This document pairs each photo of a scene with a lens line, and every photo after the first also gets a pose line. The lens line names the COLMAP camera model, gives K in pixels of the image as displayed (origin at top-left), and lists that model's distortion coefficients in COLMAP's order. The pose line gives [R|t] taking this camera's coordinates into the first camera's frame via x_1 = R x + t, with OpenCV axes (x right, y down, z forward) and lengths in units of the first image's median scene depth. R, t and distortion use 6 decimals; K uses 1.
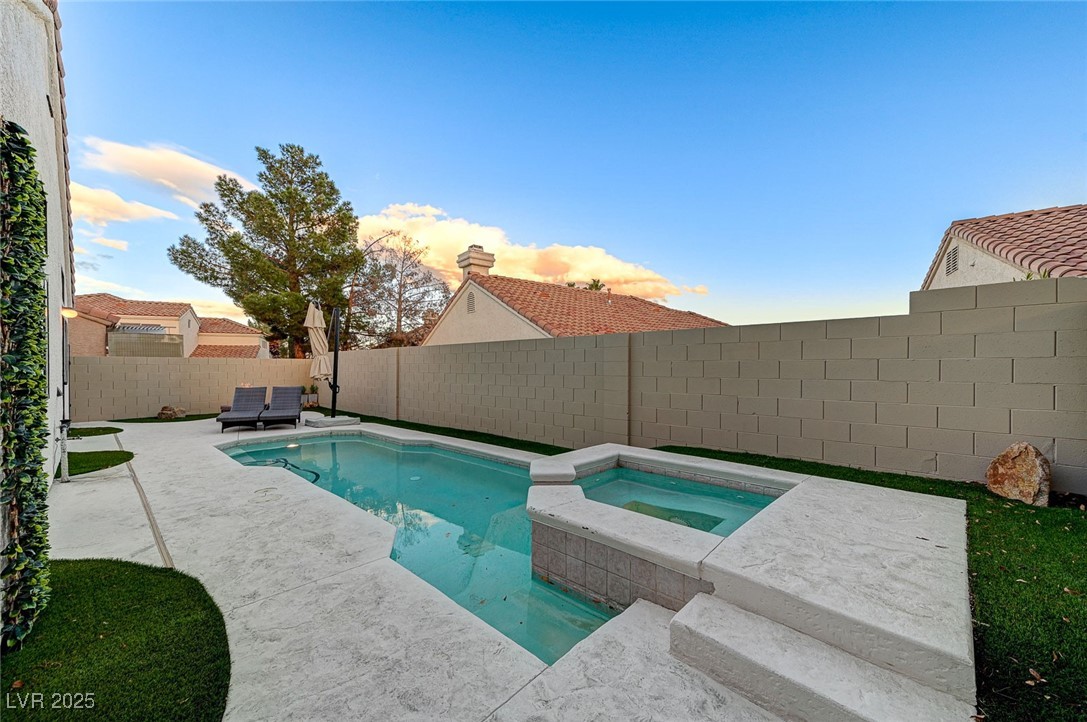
lens RADIAL K [[428.0, 0, 535.0], [0, 428.0, 363.1], [0, 0, 1]] dist [0.001962, 0.000414]
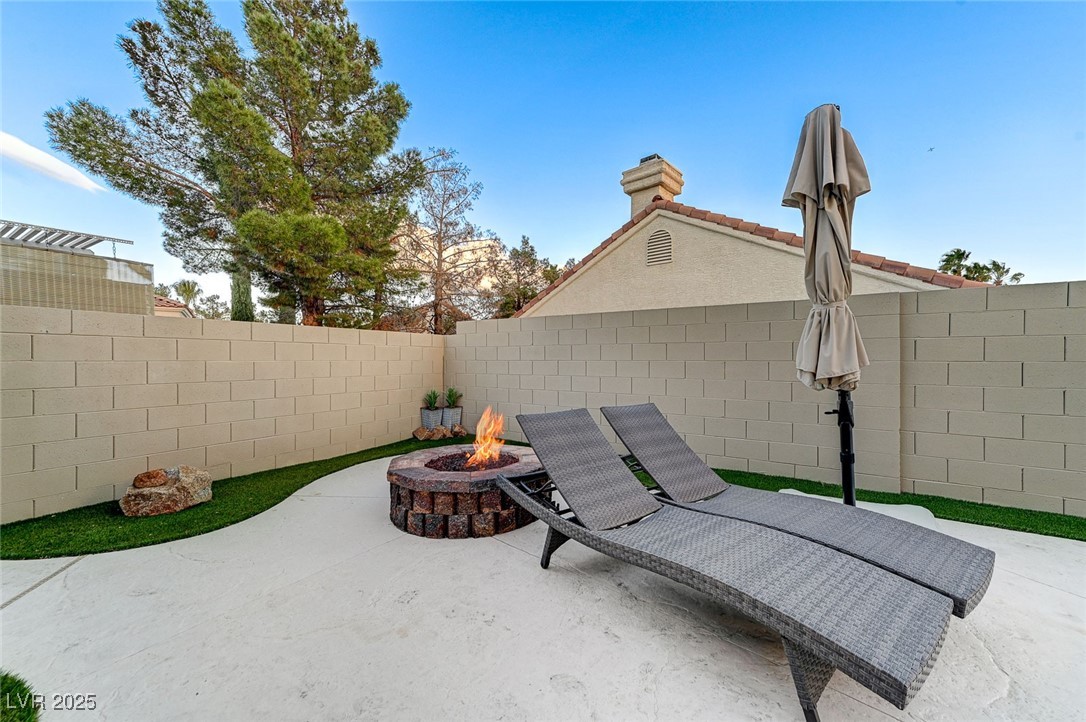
lens RADIAL K [[427.6, 0, 550.6], [0, 427.6, 359.5], [0, 0, 1]] dist [0.001962, 0.000414]
pose [[0.975152, -0.013226, 0.221140, -0.425167], [0.010460, 0.999852, 0.013671, 0.012134], [-0.221288, -0.011018, 0.975146, 0.409250]]
